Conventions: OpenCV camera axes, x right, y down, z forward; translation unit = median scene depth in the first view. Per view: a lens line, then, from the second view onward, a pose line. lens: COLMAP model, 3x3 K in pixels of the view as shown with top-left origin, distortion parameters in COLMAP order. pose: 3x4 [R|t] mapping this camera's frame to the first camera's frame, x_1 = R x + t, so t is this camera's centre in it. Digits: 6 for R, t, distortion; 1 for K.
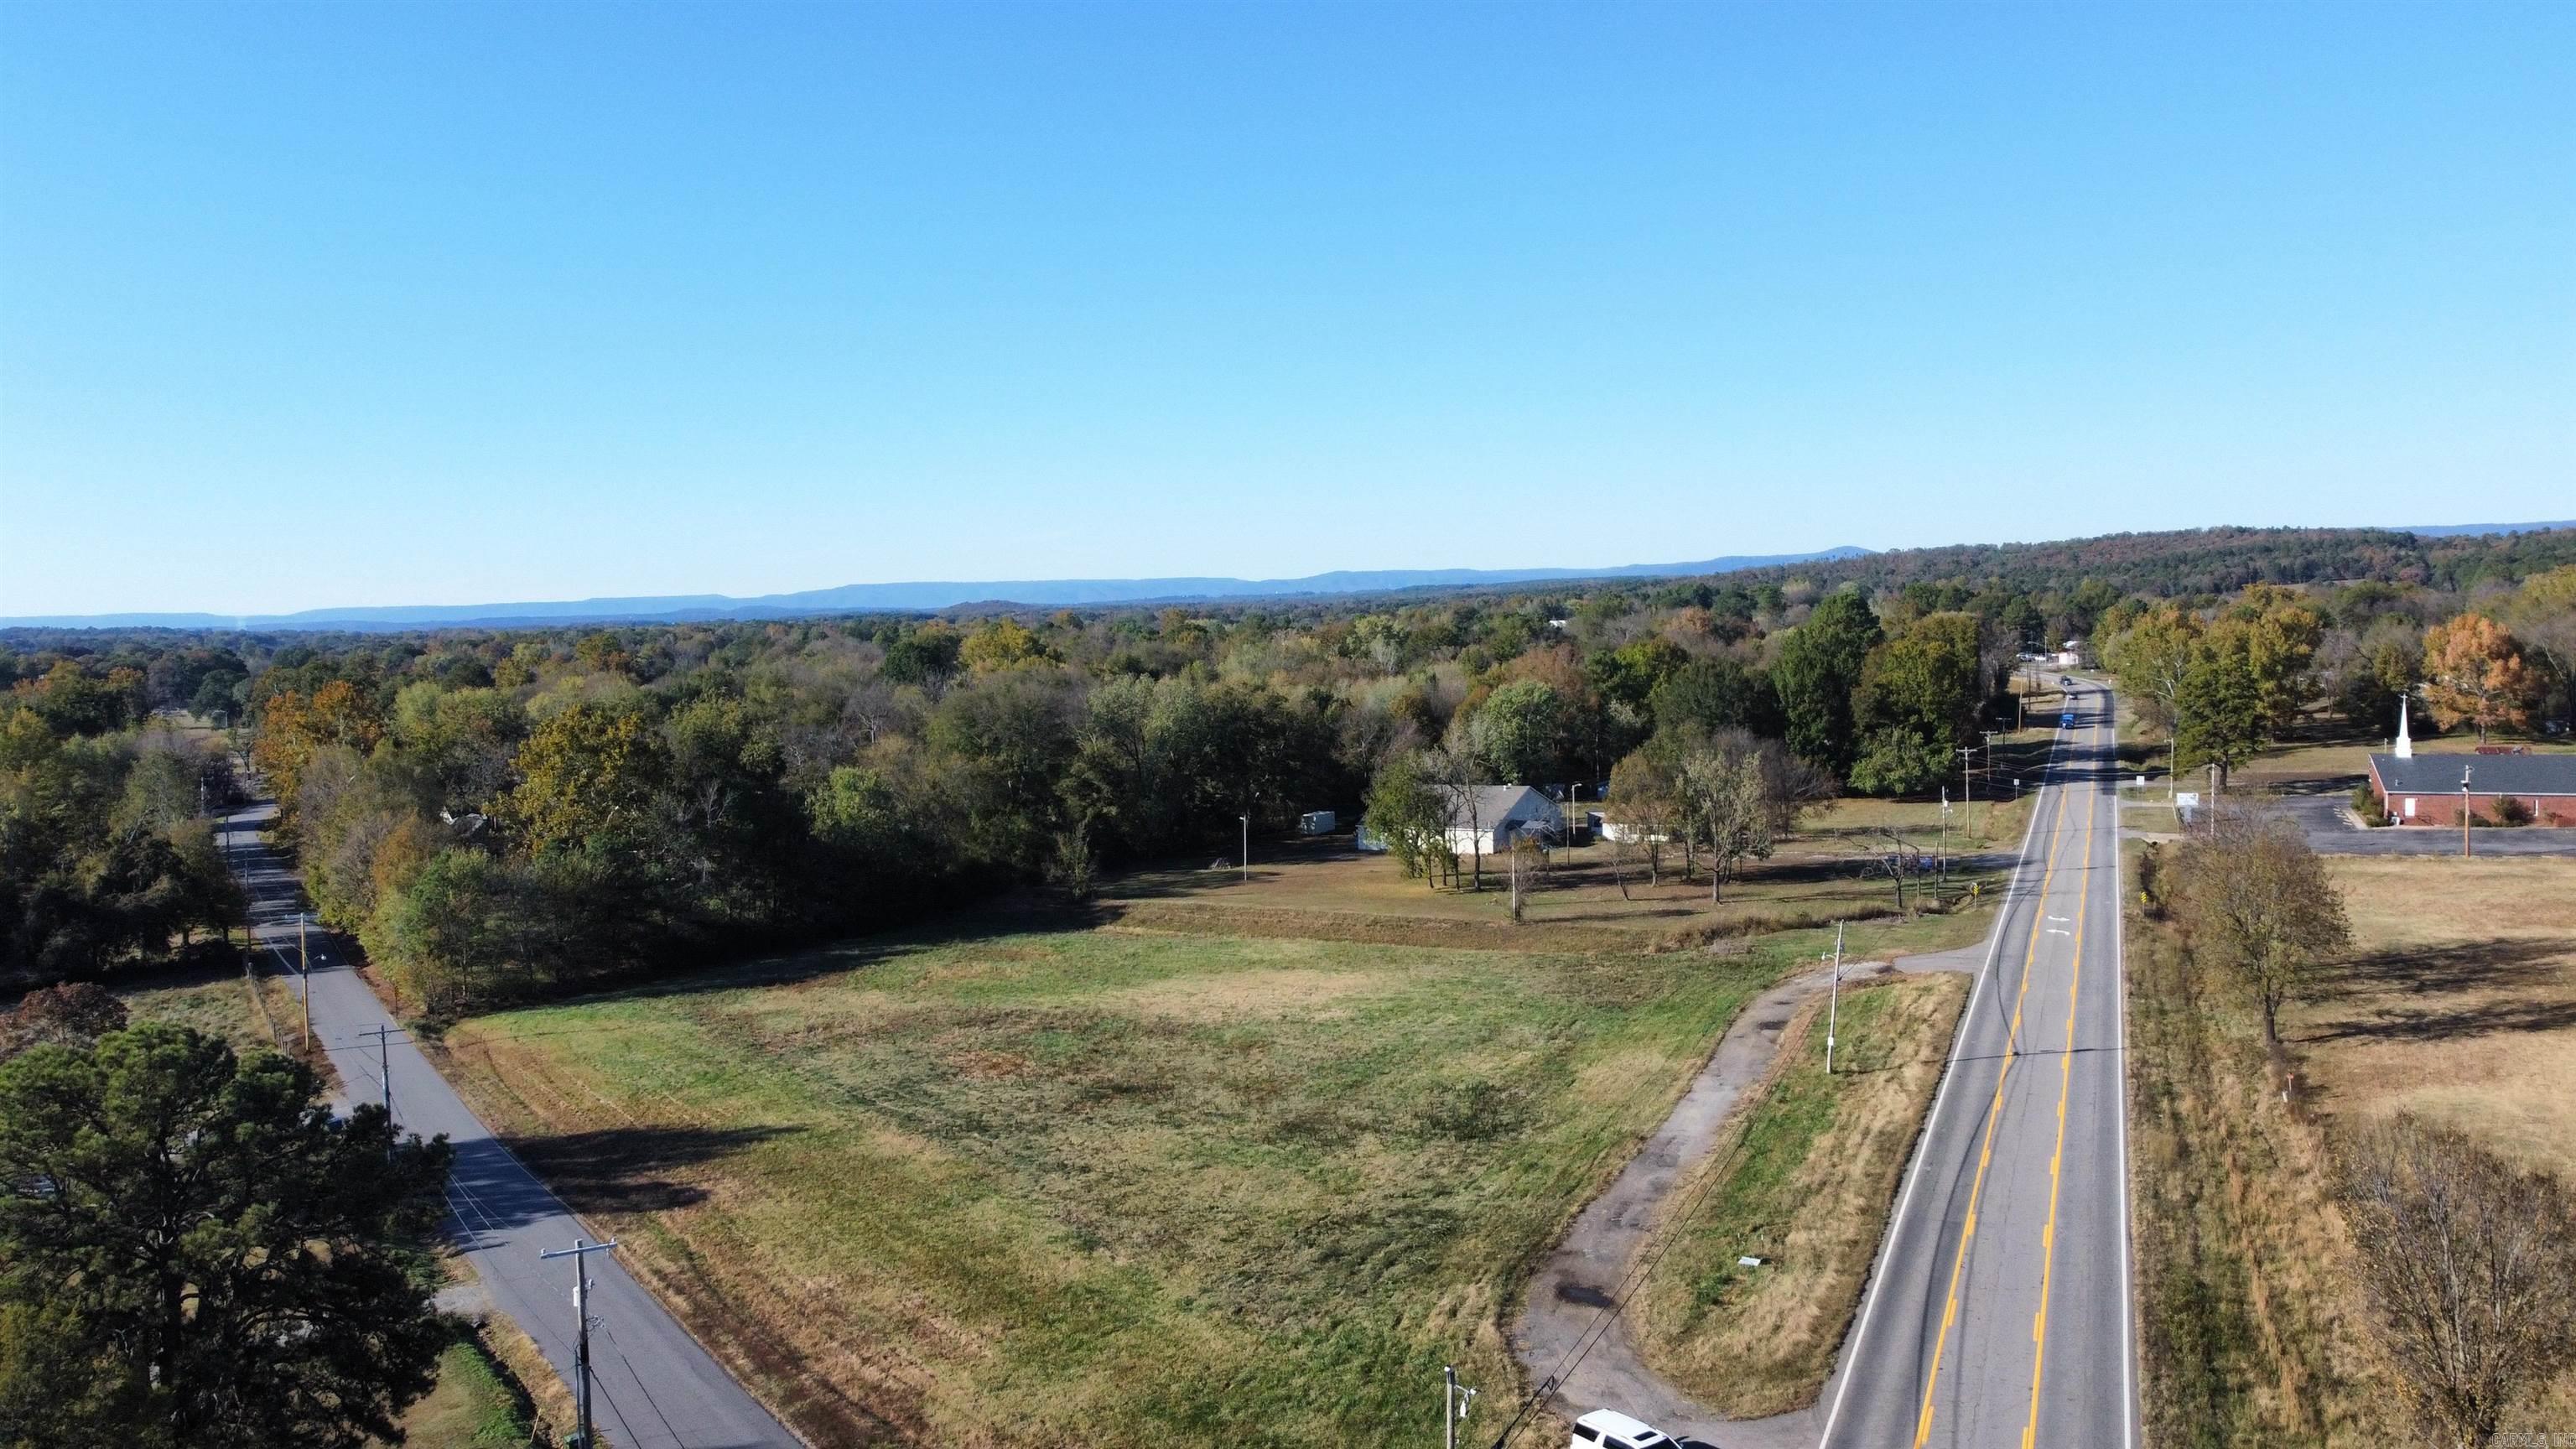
lens RADIAL K [[1955.8, 0, 1288.0], [0, 1955.8, 724.5], [0, 0, 1]] dist [0.003523, -0.006501]
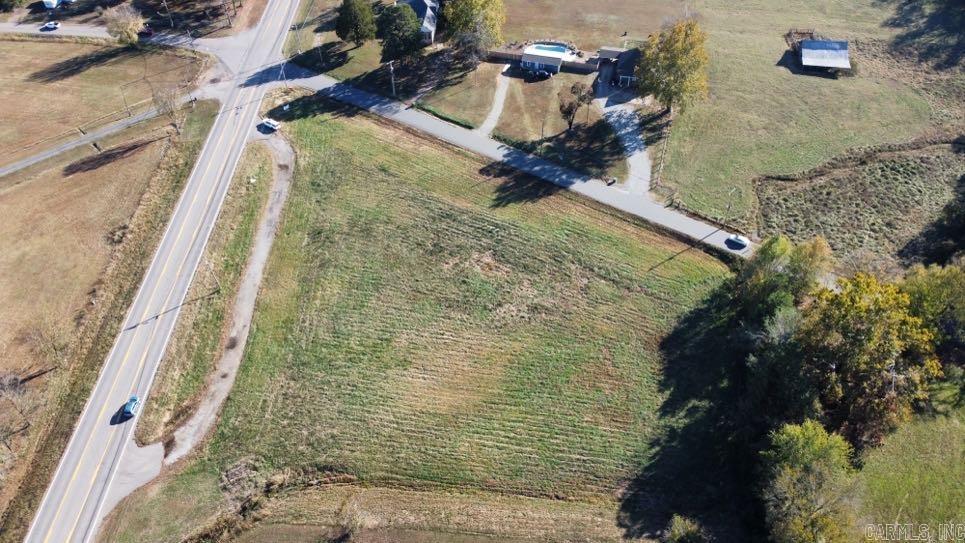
lens RADIAL K [[732.6, 0, 482.5], [0, 732.6, 271.5], [0, 0, 1]] dist [0.003523, -0.006501]
pose [[-0.920724, 0.305170, -0.243185, 0.085942], [0.020642, 0.660426, 0.750607, -0.412327], [0.389668, 0.686082, -0.614369, 1.028539]]
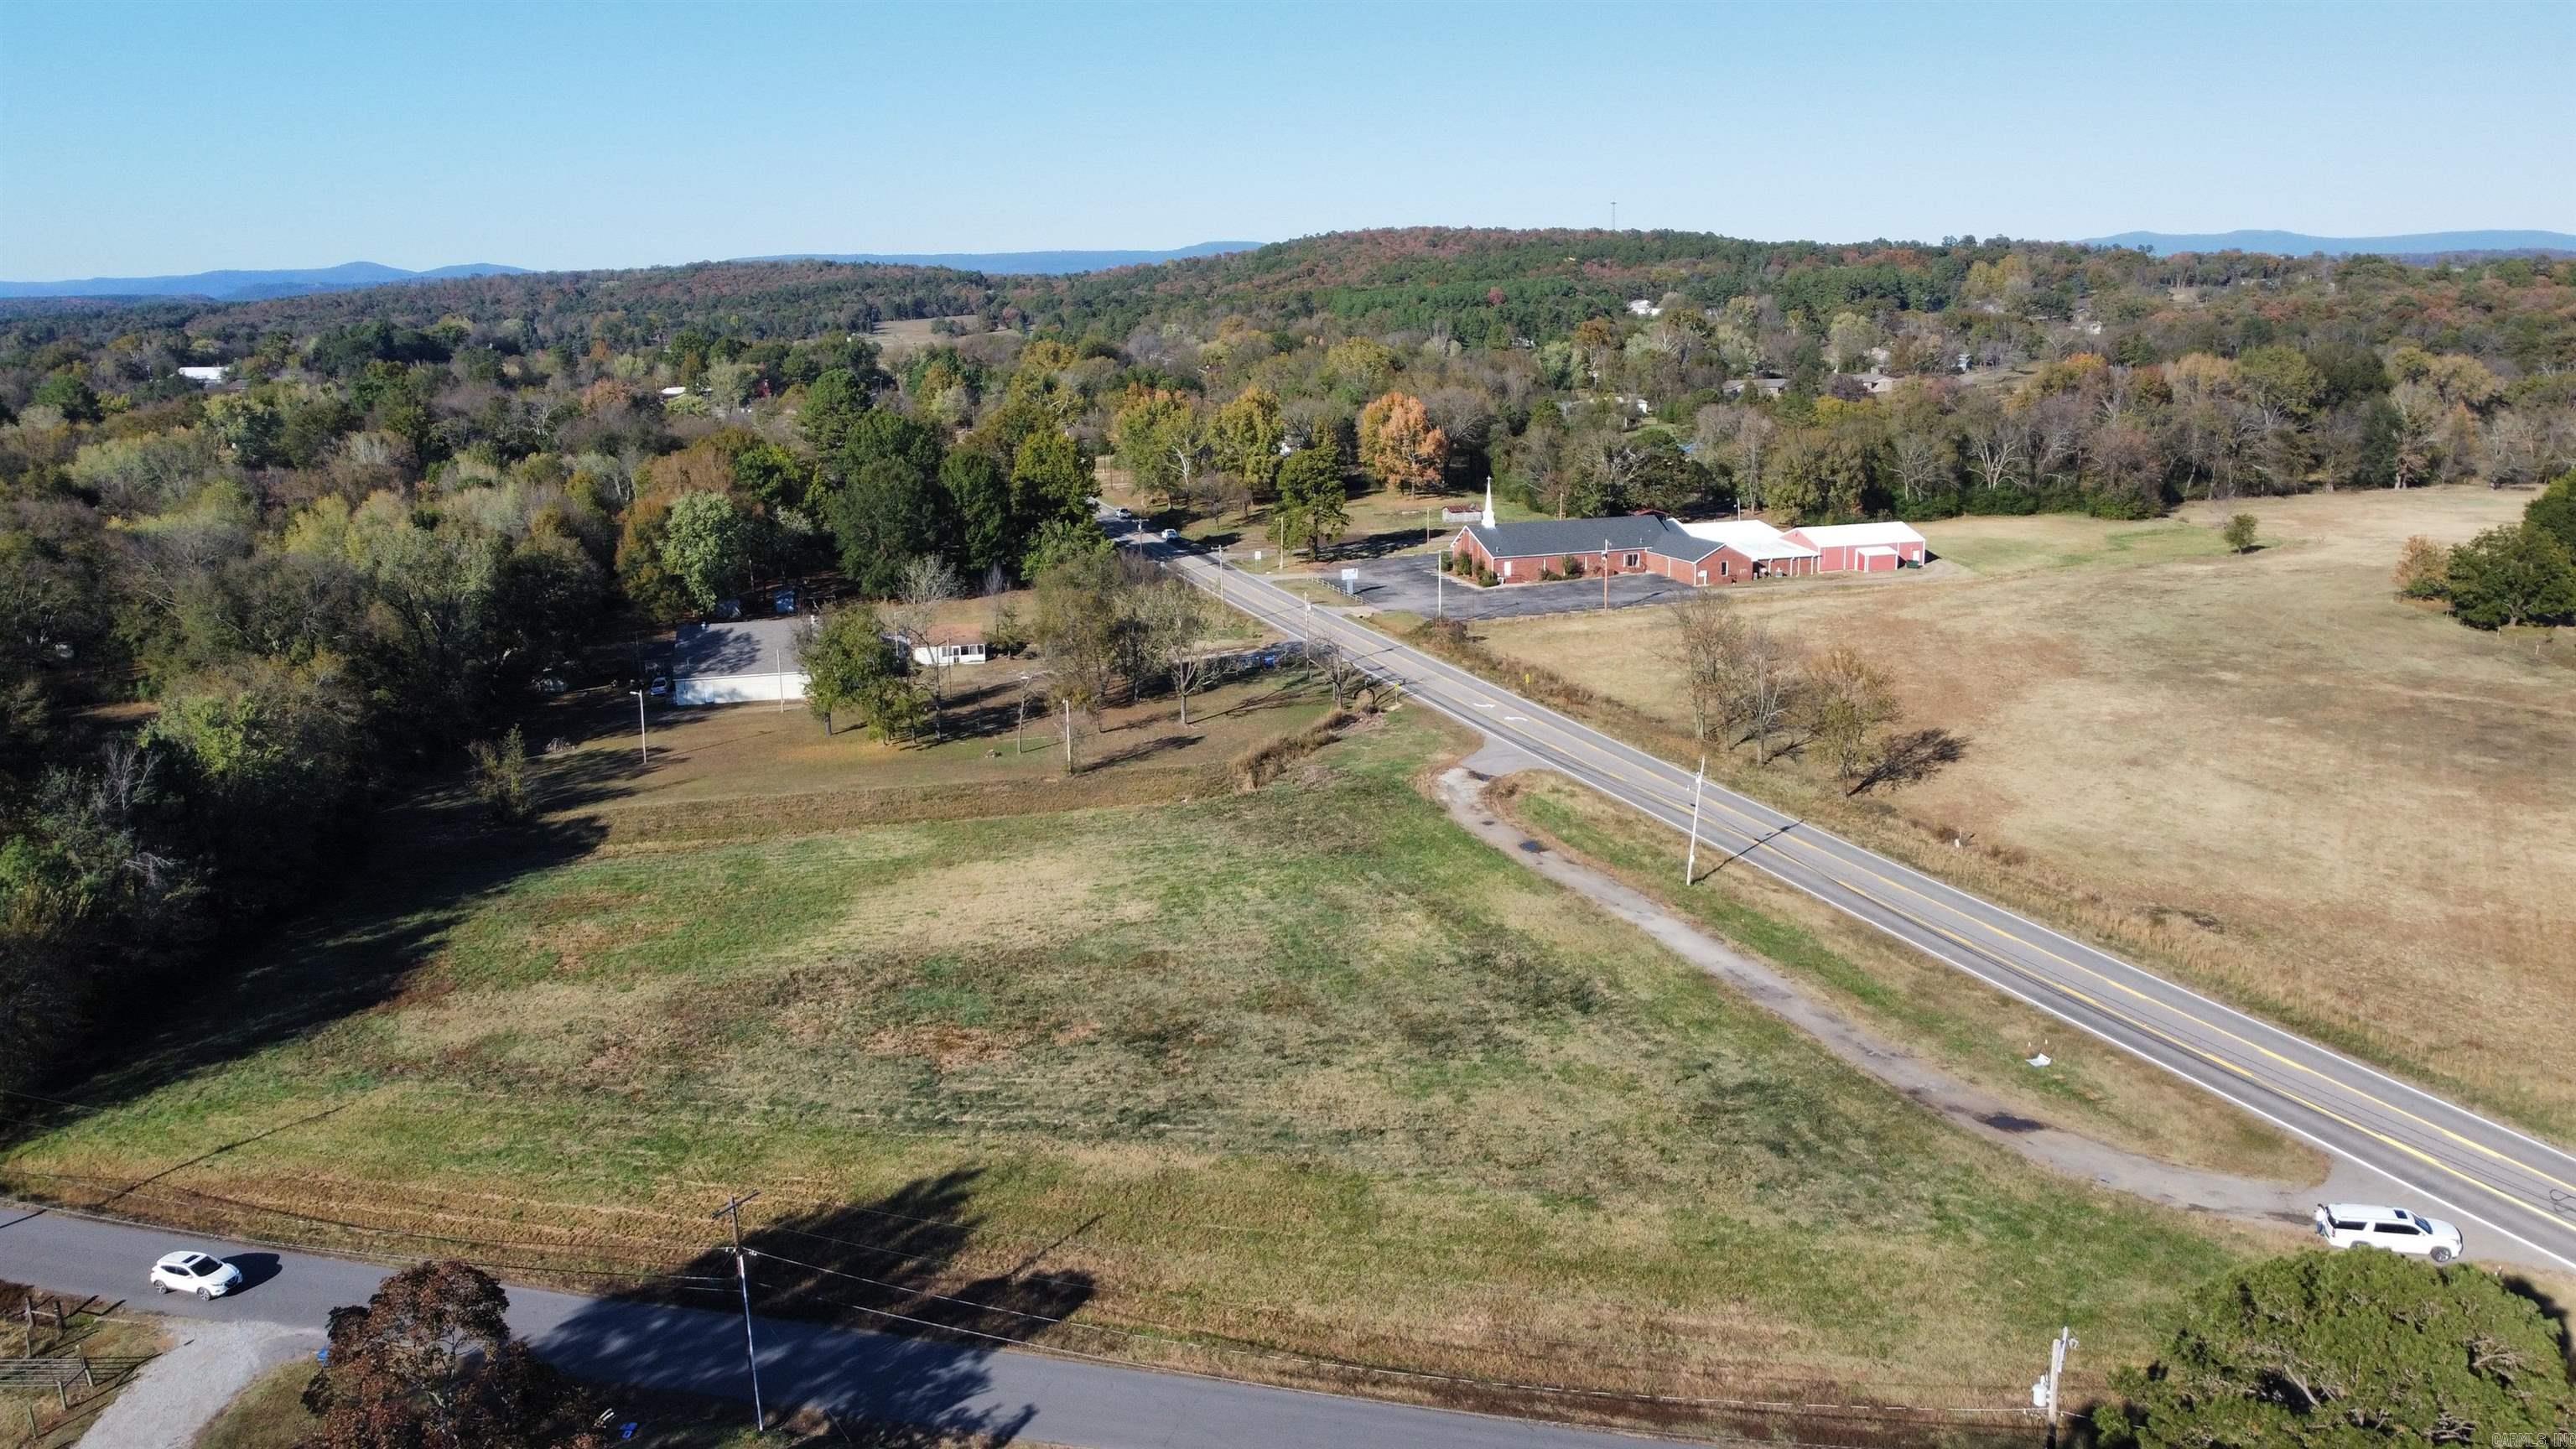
lens RADIAL K [[1955.8, 0, 1288.0], [0, 1955.8, 724.5], [0, 0, 1]] dist [0.003523, -0.006501]
pose [[0.755641, -0.129950, 0.641966, -0.346925], [0.038947, 0.987301, 0.154011, -0.057832], [-0.653827, -0.091374, 0.751106, 0.151684]]
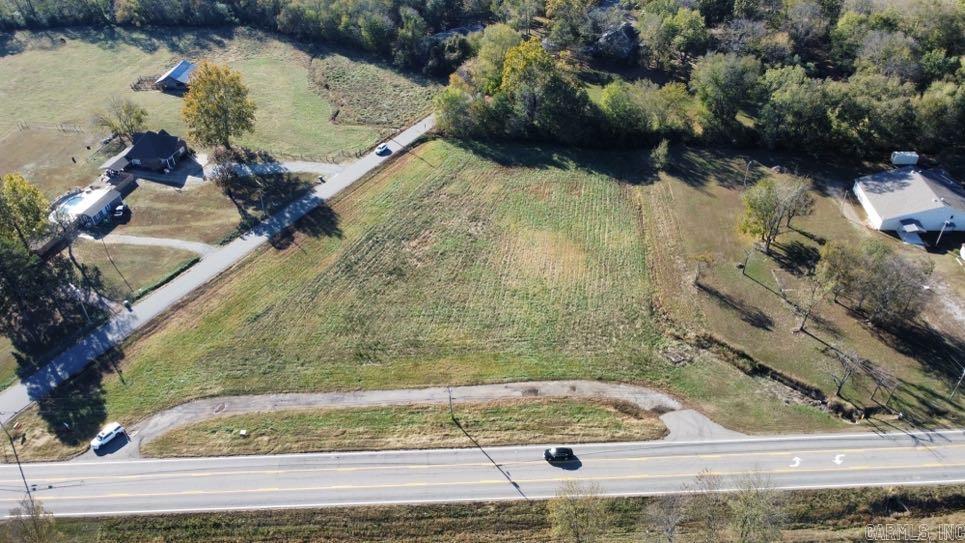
lens RADIAL K [[732.6, 0, 482.5], [0, 732.6, 271.5], [0, 0, 1]] dist [0.003523, -0.006501]
pose [[0.411986, 0.577109, -0.705134, 0.490885], [-0.038294, 0.784142, 0.619398, -0.345041], [0.910385, -0.228181, 0.345156, 0.388017]]
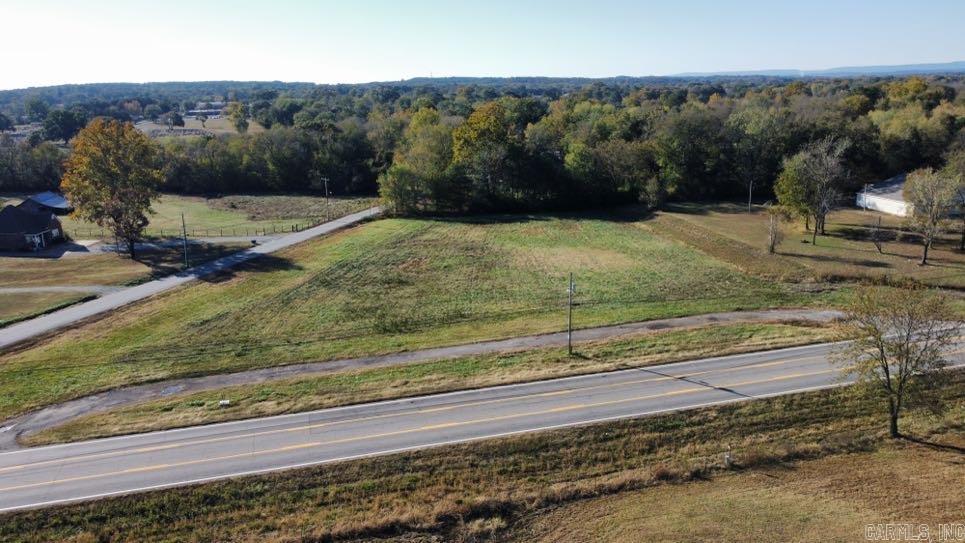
lens RADIAL K [[732.6, 0, 482.5], [0, 732.6, 271.5], [0, 0, 1]] dist [0.003523, -0.006501]
pose [[0.618973, 0.203150, -0.758685, 0.385231], [-0.035809, 0.972265, 0.231124, -0.025539], [0.784595, -0.115892, 0.609081, 0.289316]]
